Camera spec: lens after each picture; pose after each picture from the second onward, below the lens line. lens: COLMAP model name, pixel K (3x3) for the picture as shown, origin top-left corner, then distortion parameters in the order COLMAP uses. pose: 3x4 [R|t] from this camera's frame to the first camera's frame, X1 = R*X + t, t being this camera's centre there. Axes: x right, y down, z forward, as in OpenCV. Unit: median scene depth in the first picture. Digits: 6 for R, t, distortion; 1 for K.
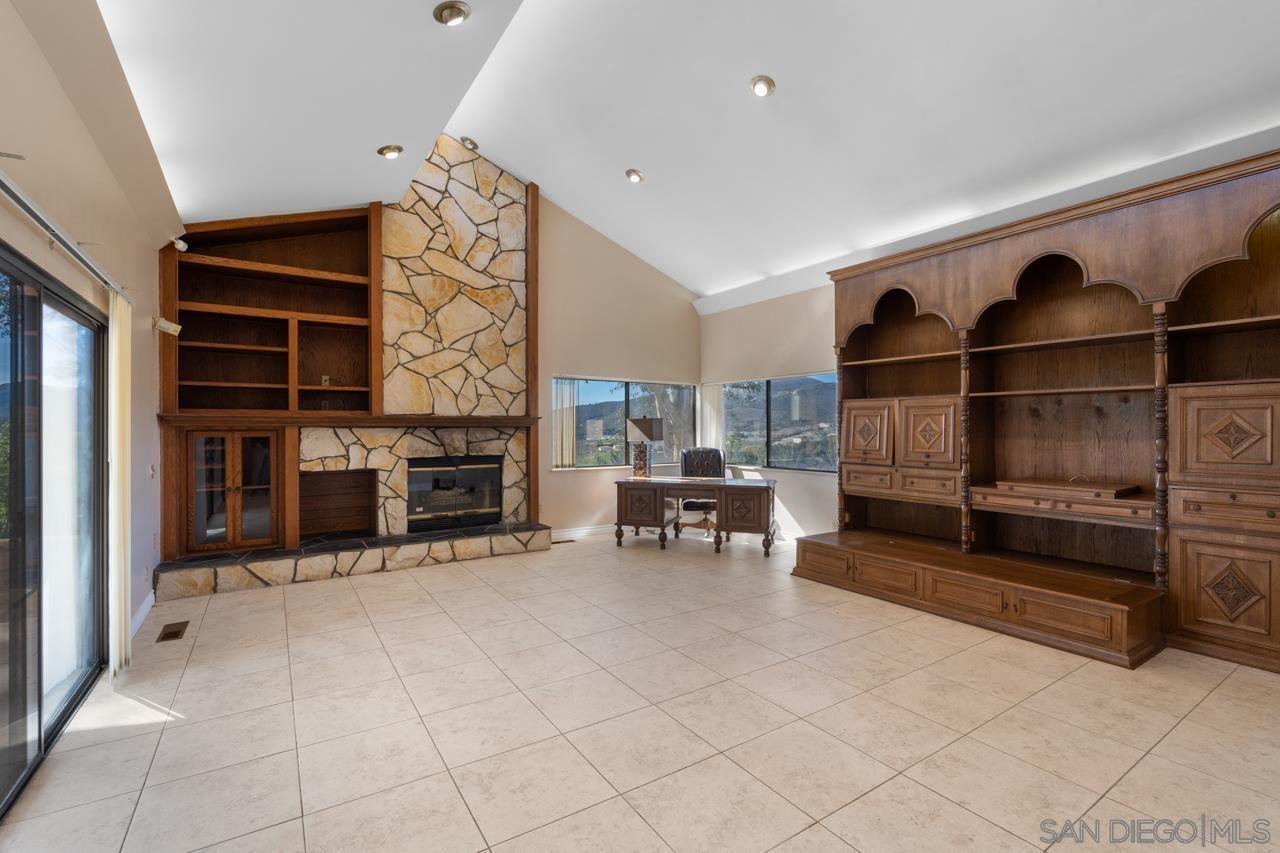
lens RADIAL K [[566.2, 0, 637.8], [0, 566.2, 427.2], [0, 0, 1]] dist [-0.002648, -0.000425]
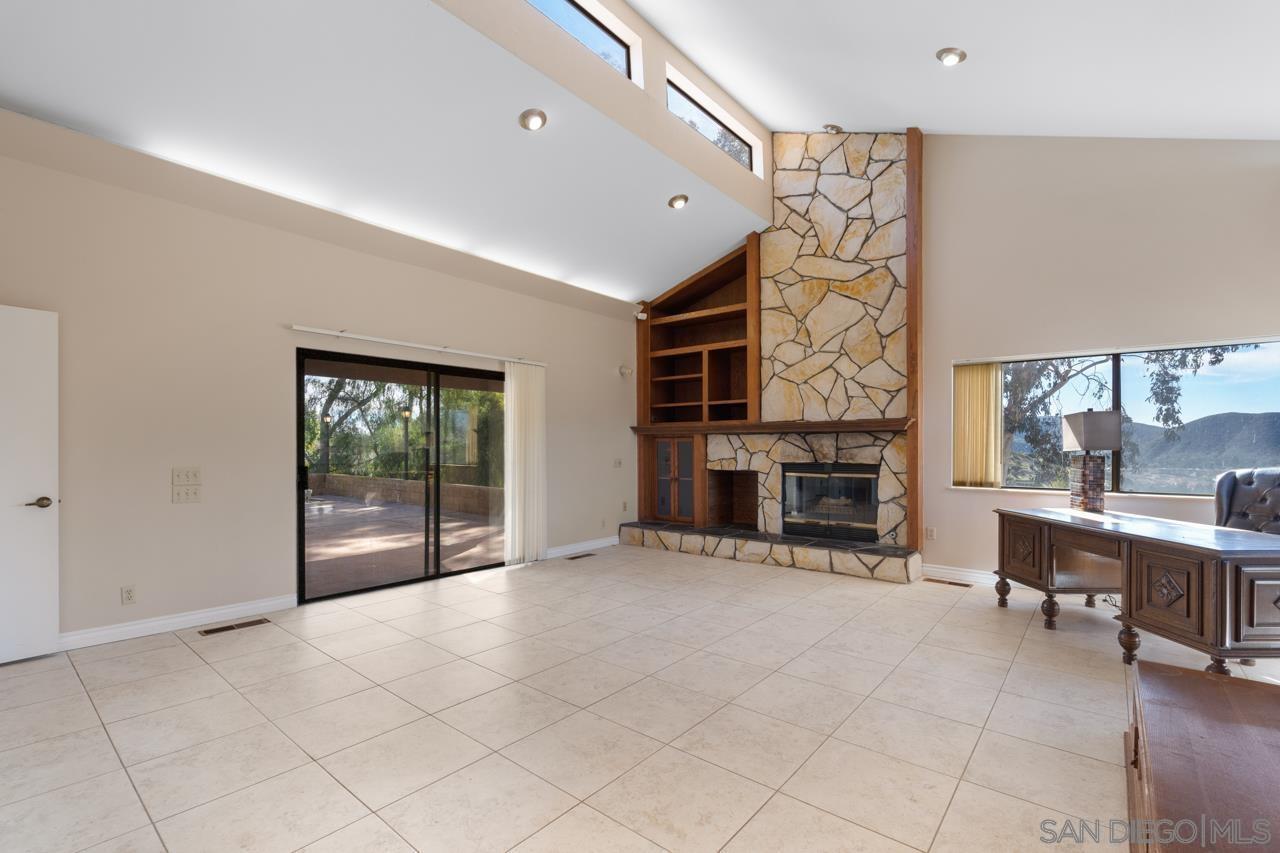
lens RADIAL K [[566.2, 0, 628.0], [0, 566.2, 448.4], [0, 0, 1]] dist [-0.002648, -0.000425]
pose [[0.284521, 0.006829, -0.958646, 0.518610], [0.000978, 0.999972, 0.007414, 0.019553], [0.958669, -0.003047, 0.284506, 0.420189]]
